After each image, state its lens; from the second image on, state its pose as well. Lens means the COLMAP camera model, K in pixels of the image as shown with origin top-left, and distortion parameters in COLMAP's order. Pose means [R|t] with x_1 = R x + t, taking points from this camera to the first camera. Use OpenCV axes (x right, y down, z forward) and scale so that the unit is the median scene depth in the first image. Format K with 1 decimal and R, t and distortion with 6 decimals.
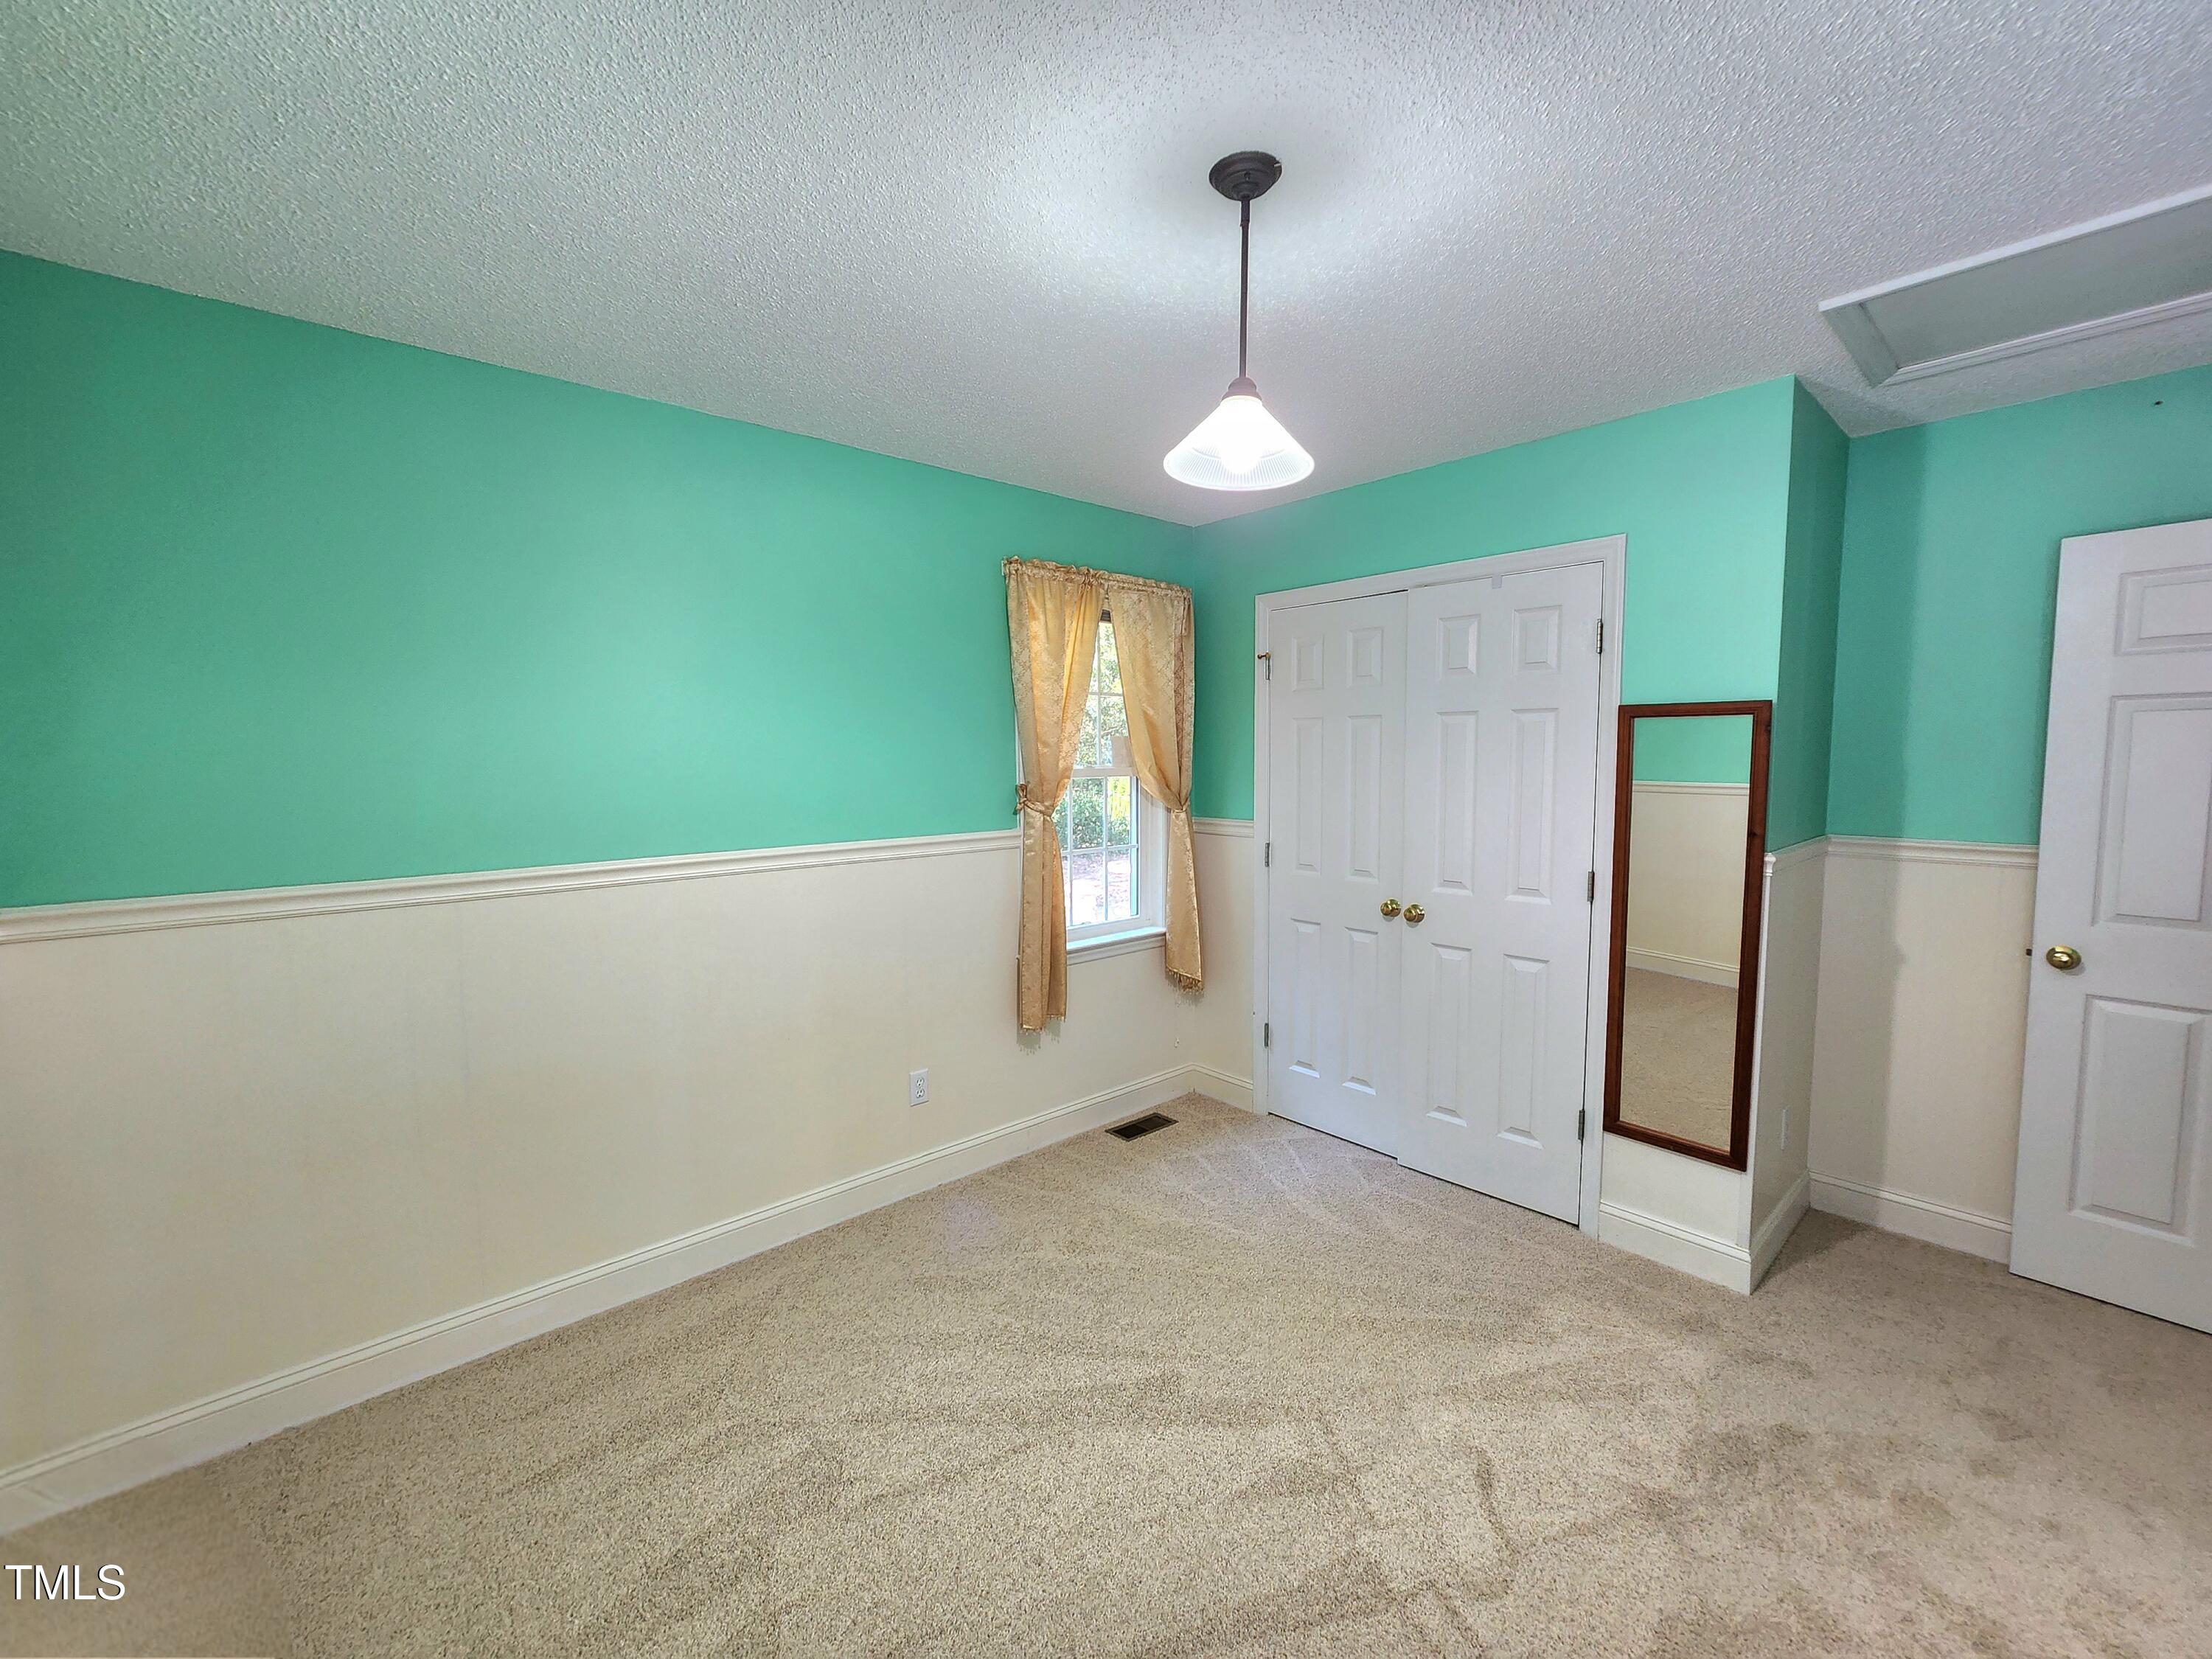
lens RADIAL K [[915.0, 0, 1108.1], [0, 915.0, 832.7], [0, 0, 1]] dist [0.000908, 0.000985]
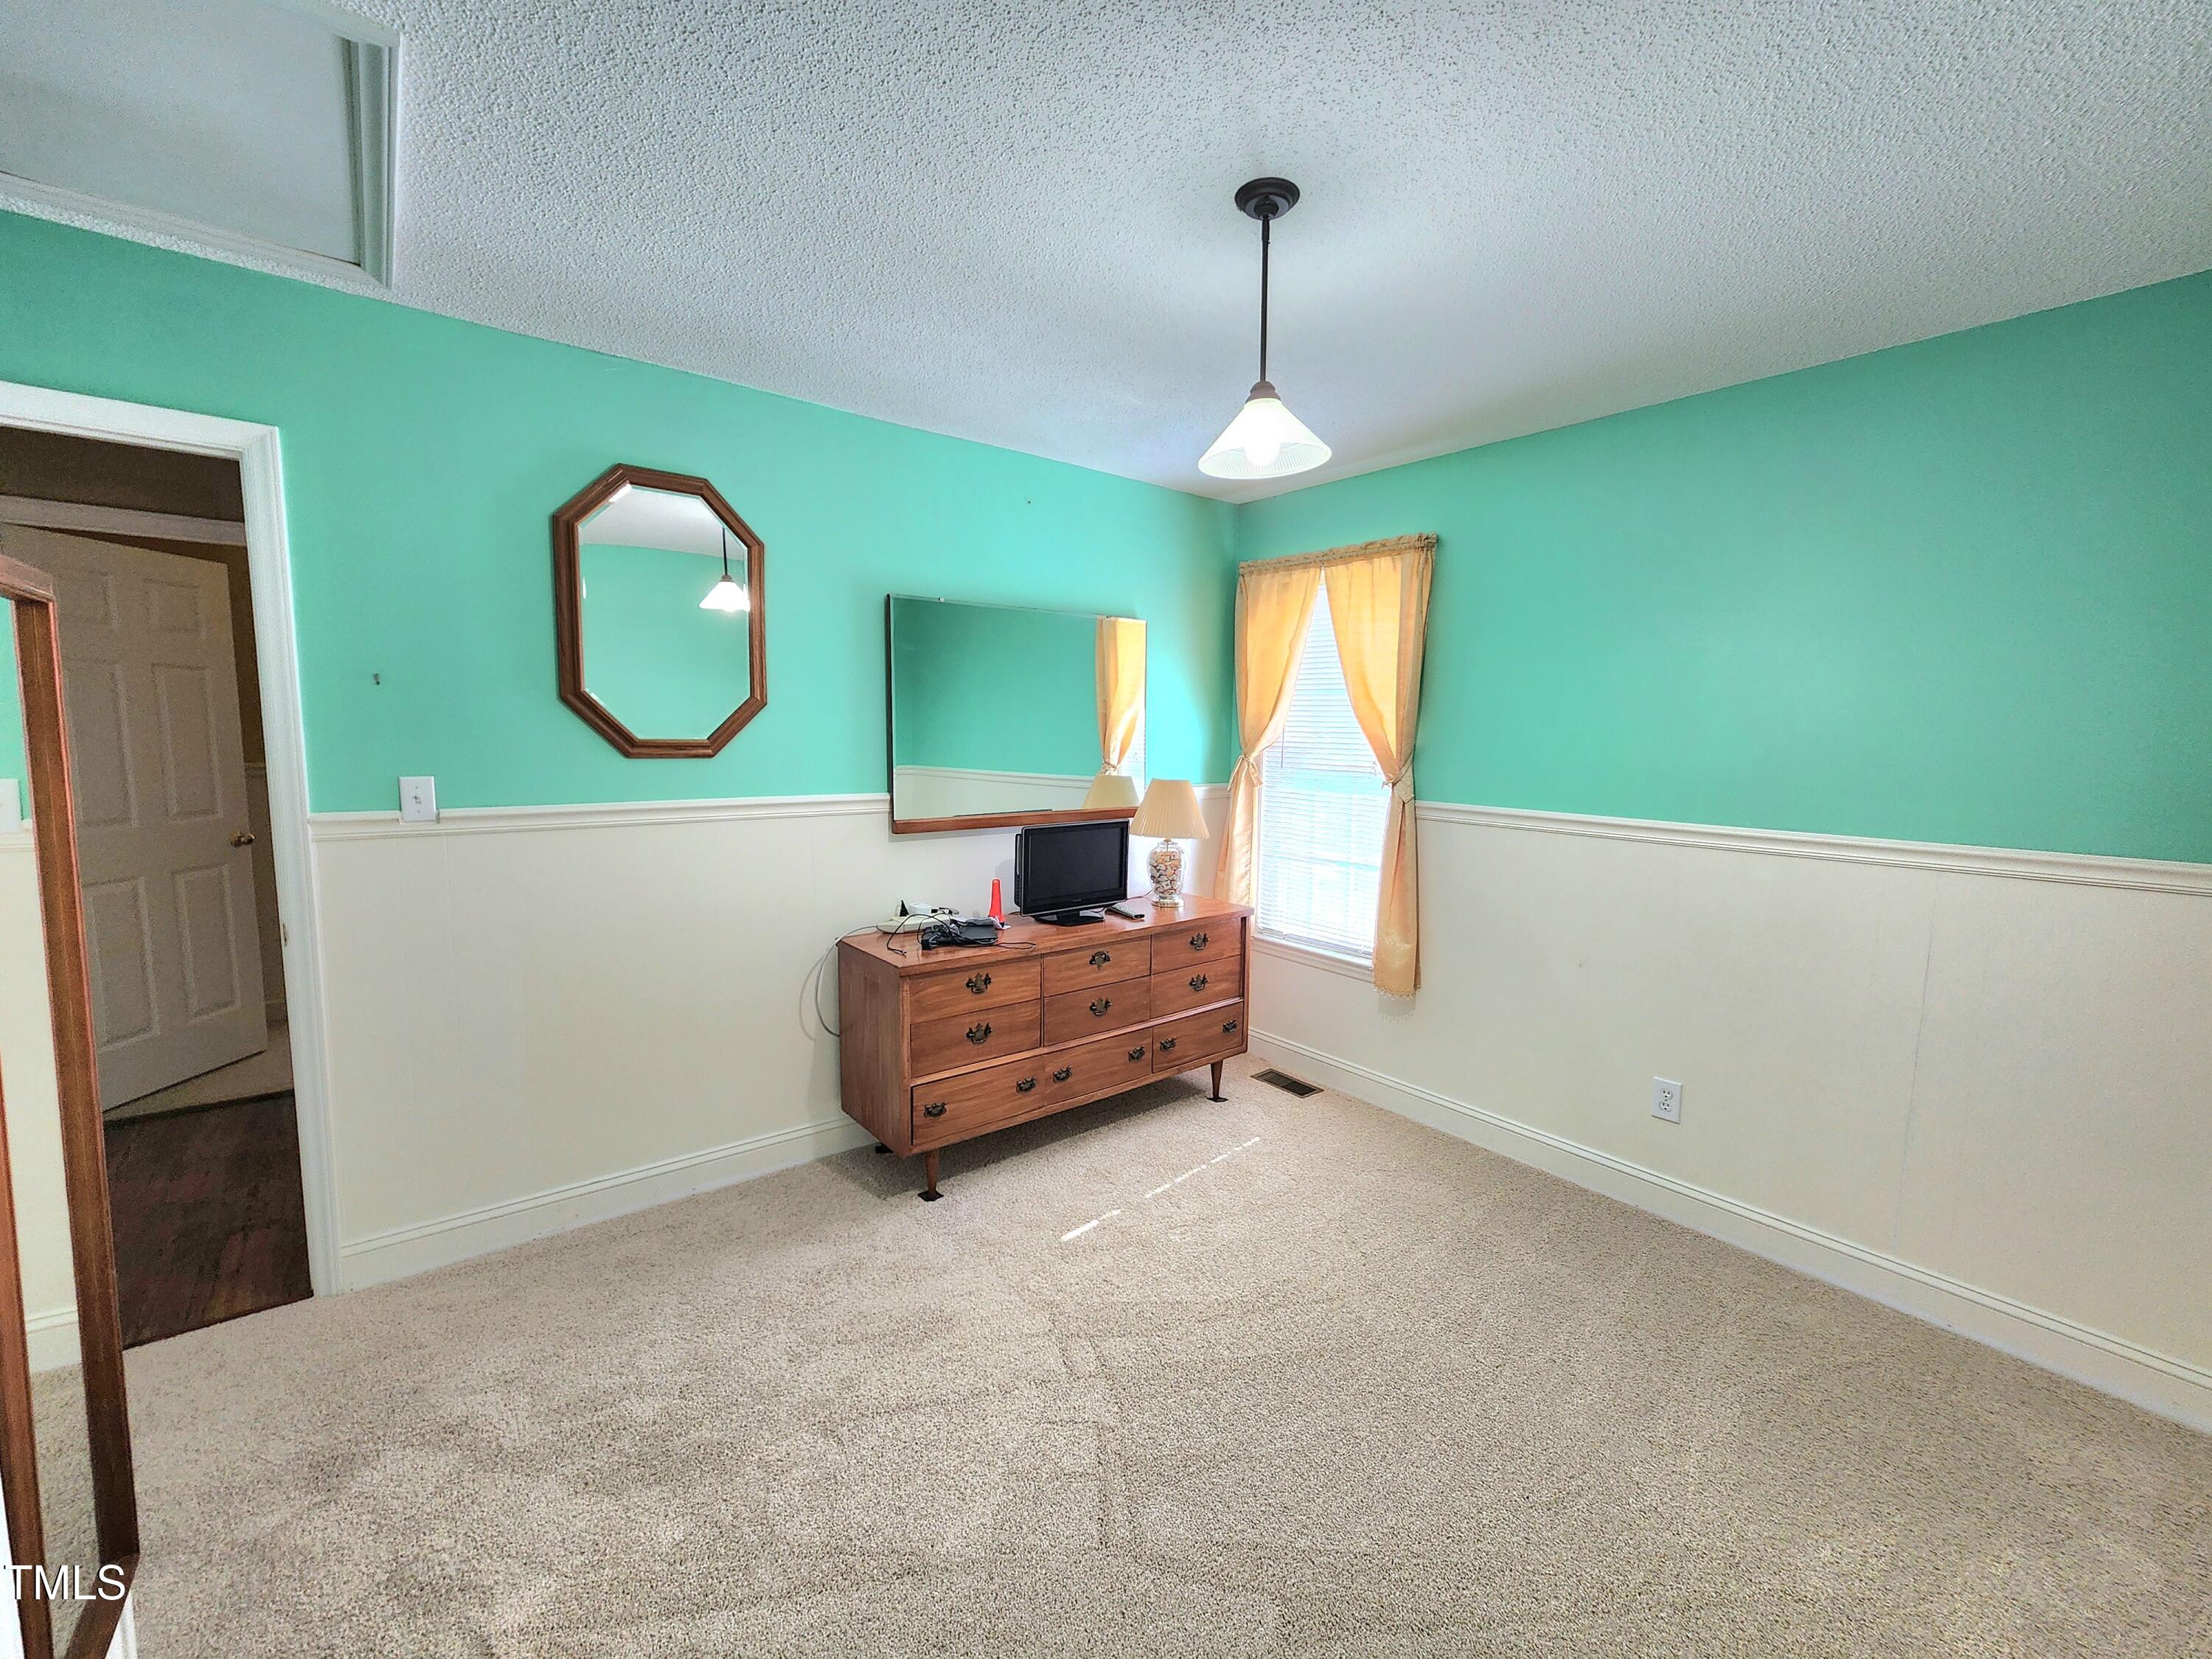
lens RADIAL K [[915.0, 0, 1108.1], [0, 915.0, 832.7], [0, 0, 1]] dist [0.000908, 0.000985]
pose [[-0.997535, -0.017683, 0.067900, 0.138396], [-0.003692, 0.979608, 0.200885, -0.101068], [-0.070068, 0.200139, -0.977259, 1.271727]]
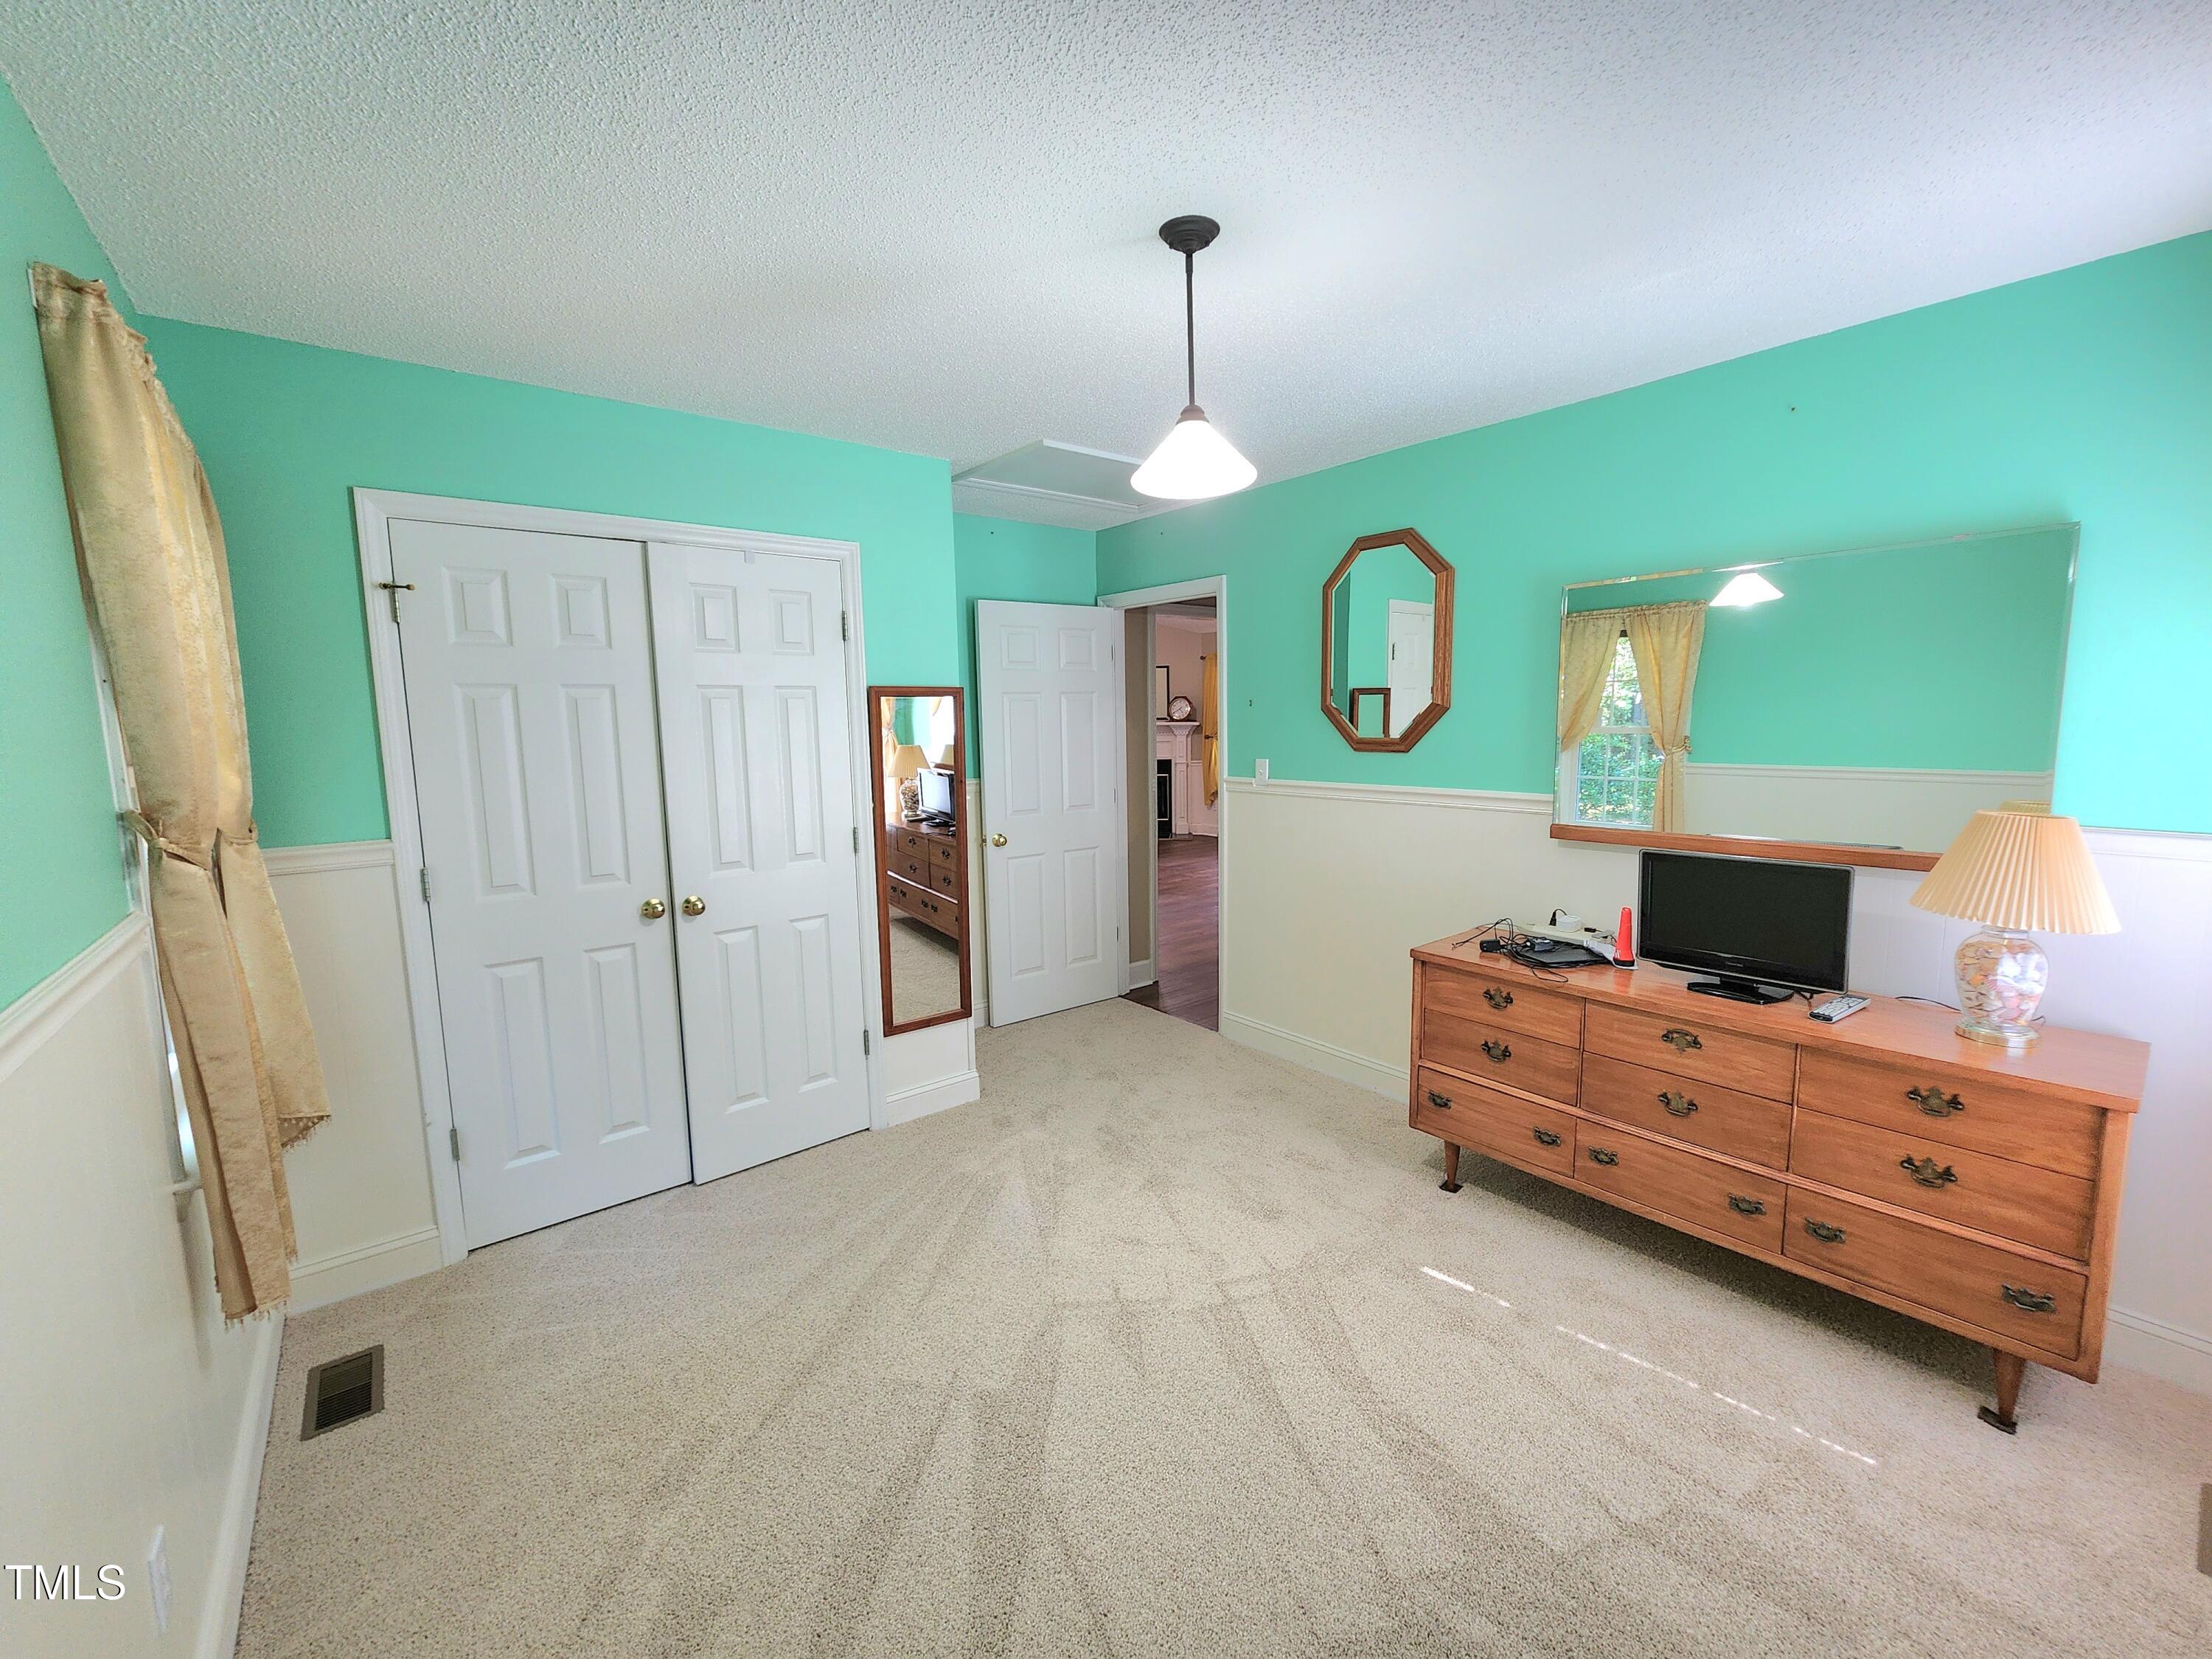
lens RADIAL K [[897.5, 0, 1123.8], [0, 897.5, 828.7], [0, 0, 1]] dist [-0.002196, 0.000072]
pose [[0.046822, -0.118359, 0.991866, -0.615697], [0.102630, 0.988271, 0.113086, -0.052824], [-0.993617, 0.096500, 0.058420, 0.611246]]
